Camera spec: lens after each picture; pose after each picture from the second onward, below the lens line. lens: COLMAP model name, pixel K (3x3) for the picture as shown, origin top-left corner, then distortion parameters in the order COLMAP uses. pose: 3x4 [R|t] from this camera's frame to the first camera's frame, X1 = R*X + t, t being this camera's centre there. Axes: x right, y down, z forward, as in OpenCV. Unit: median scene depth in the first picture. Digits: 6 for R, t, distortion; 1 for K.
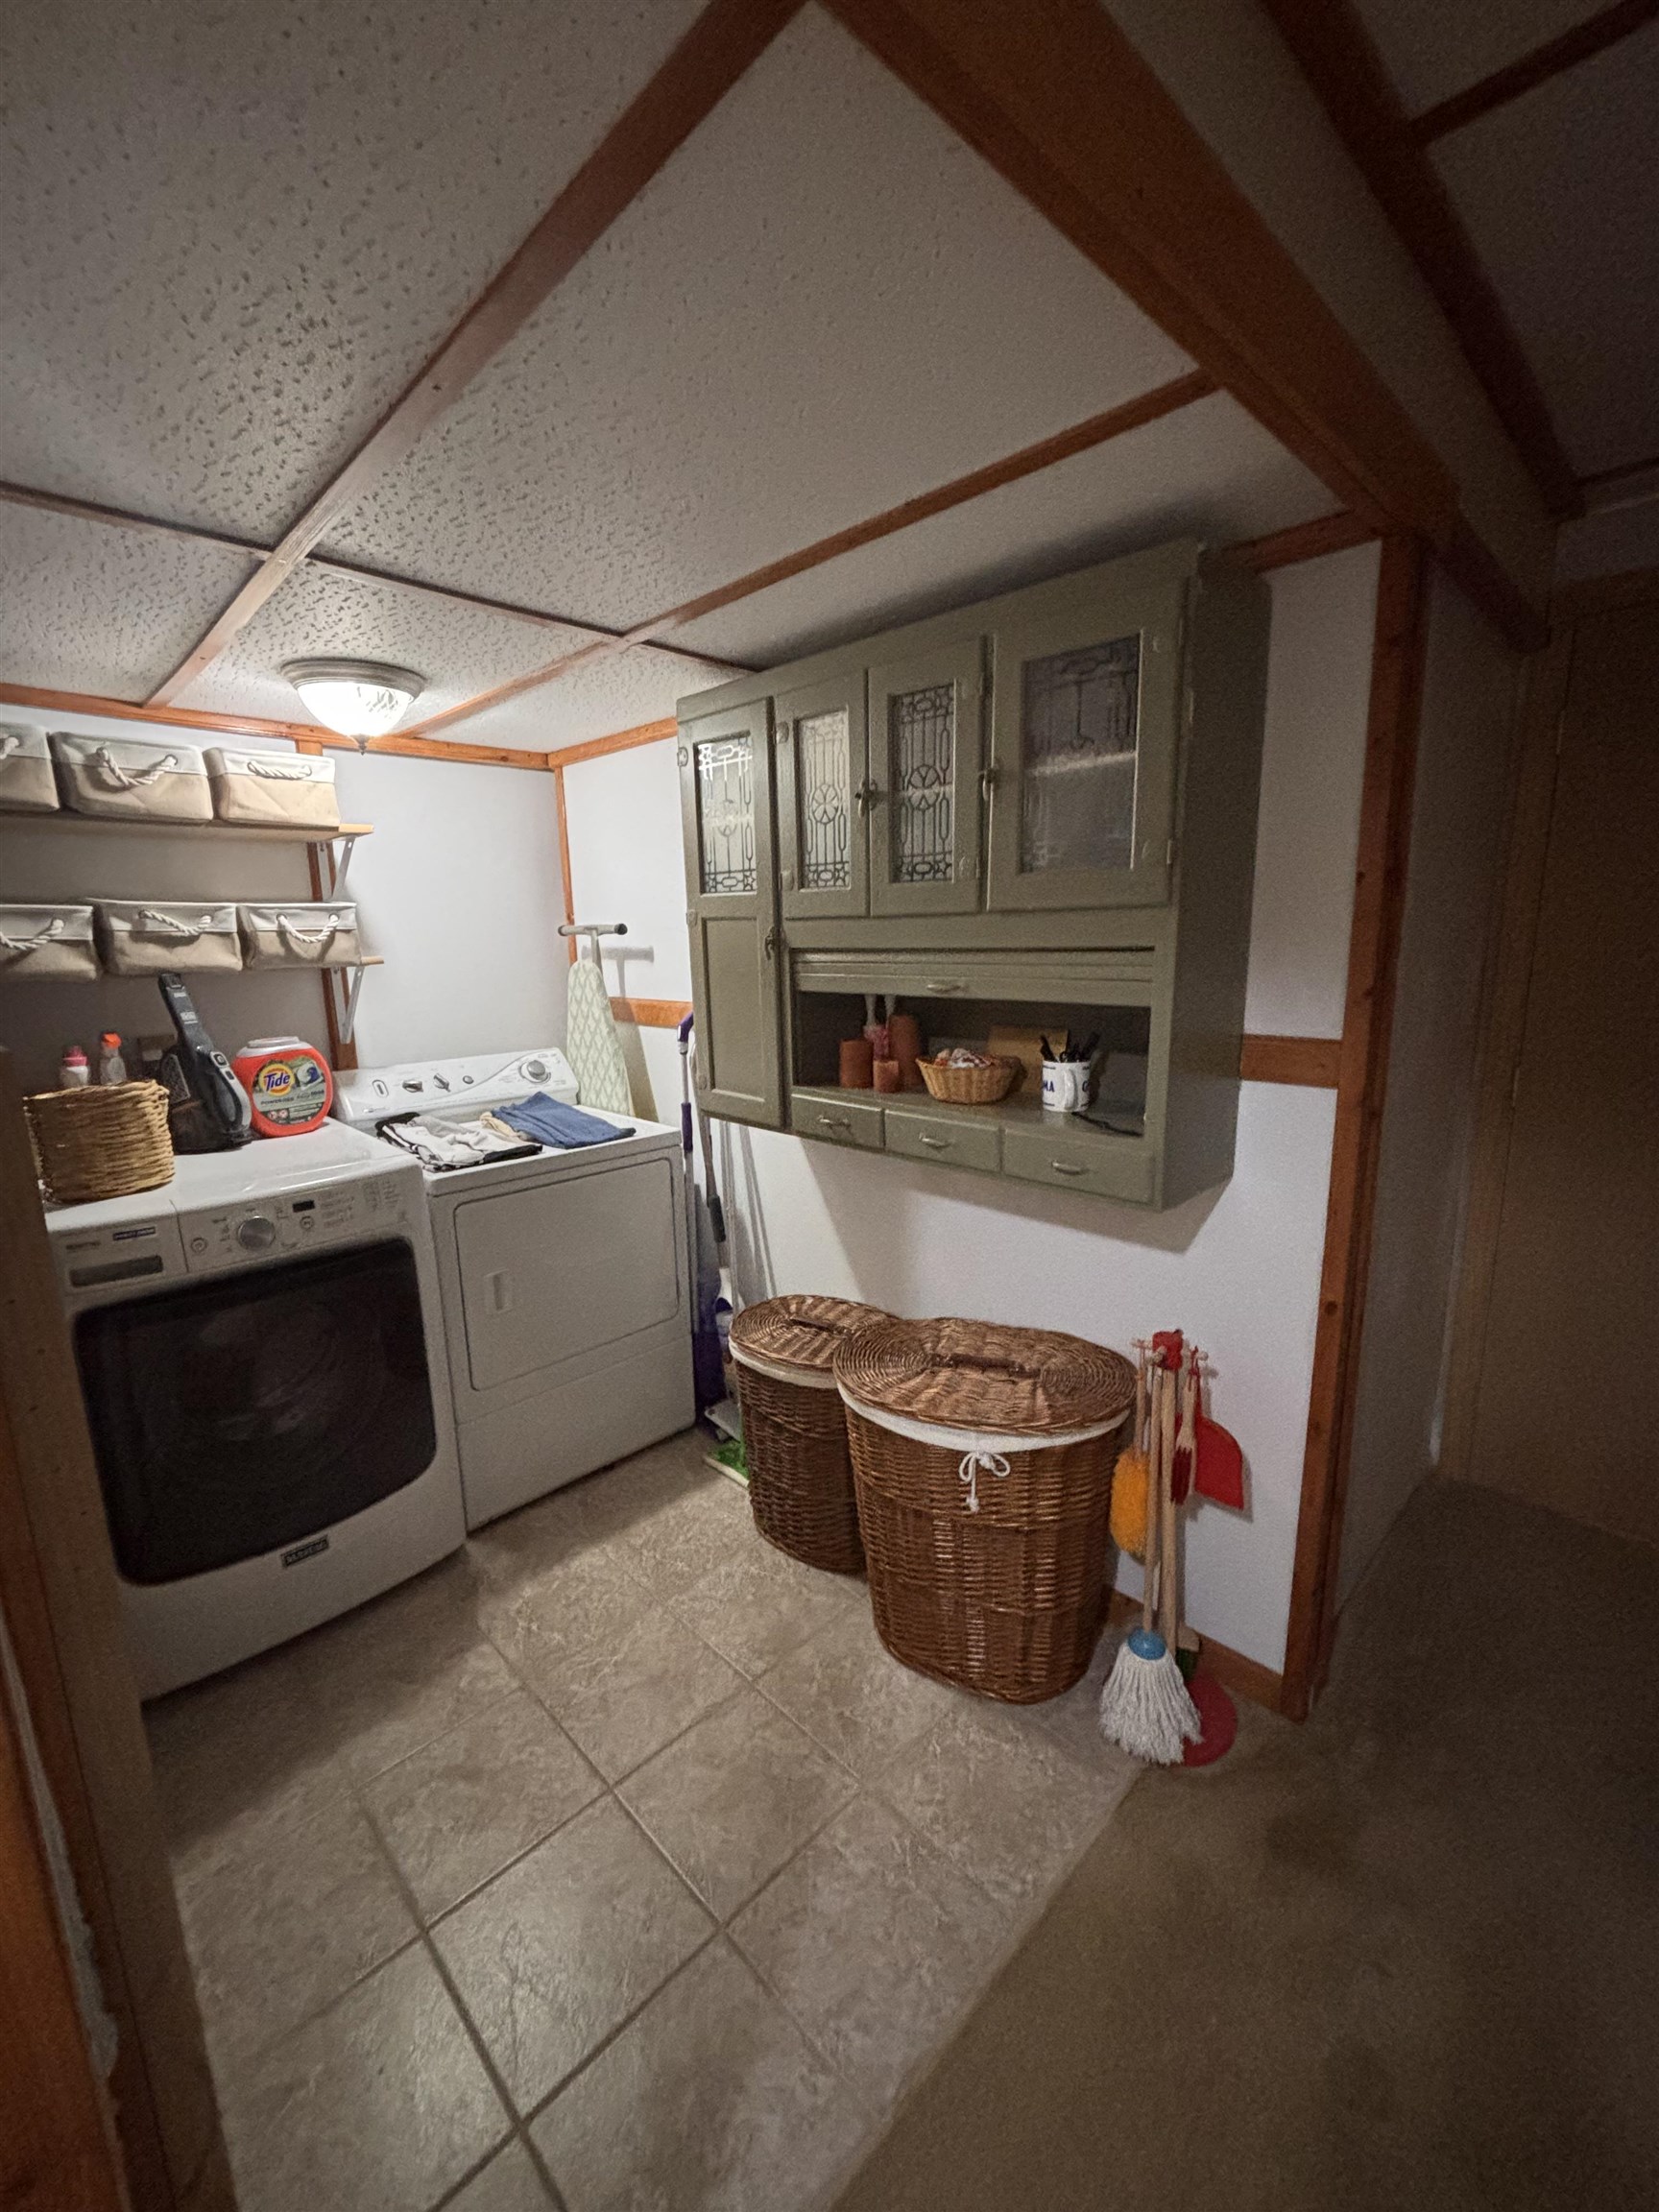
lens RADIAL K [[879.5, 0, 829.5], [0, 879.5, 1106.0], [0, 0, 1]] dist [-0.019183, 0.000009]
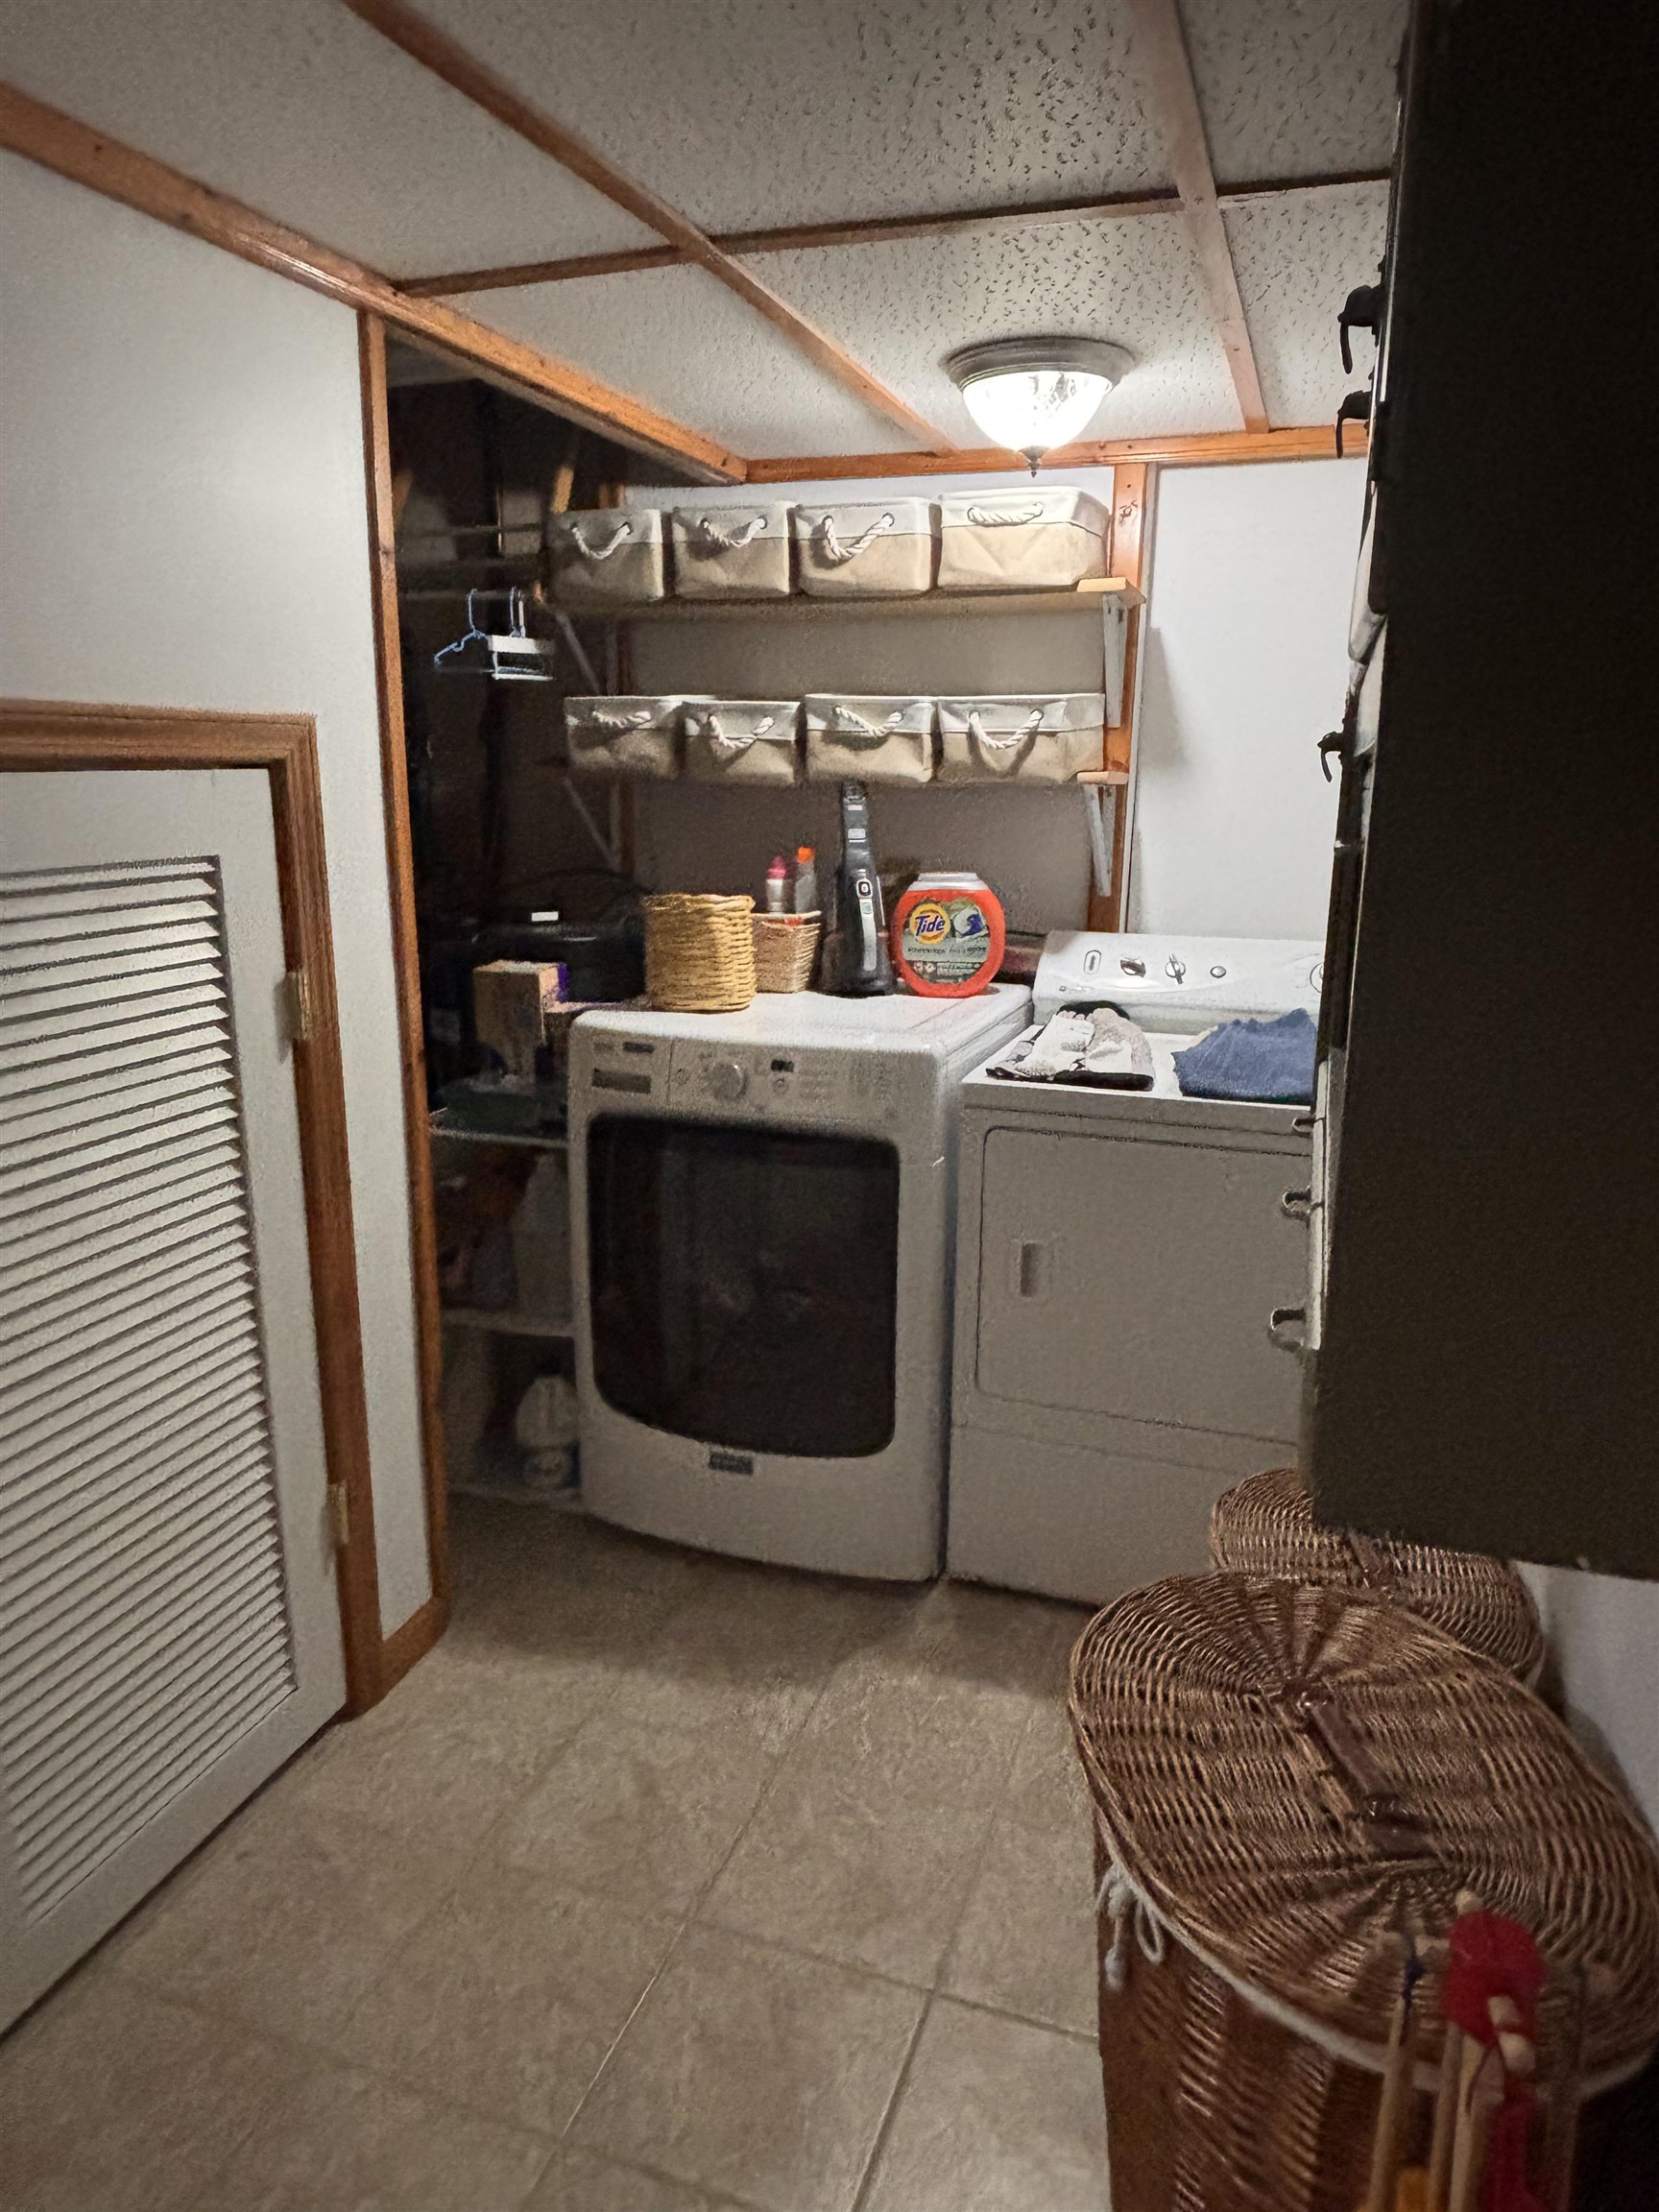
lens RADIAL K [[1408.1, 0, 829.5], [0, 1408.1, 1106.0], [0, 0, 1]] dist [0.045618, -0.053886]
pose [[0.429425, 0.228678, -0.873671, 0.521300], [-0.188266, 0.968824, 0.161047, -0.063535], [0.883261, 0.095325, 0.459089, 0.377740]]
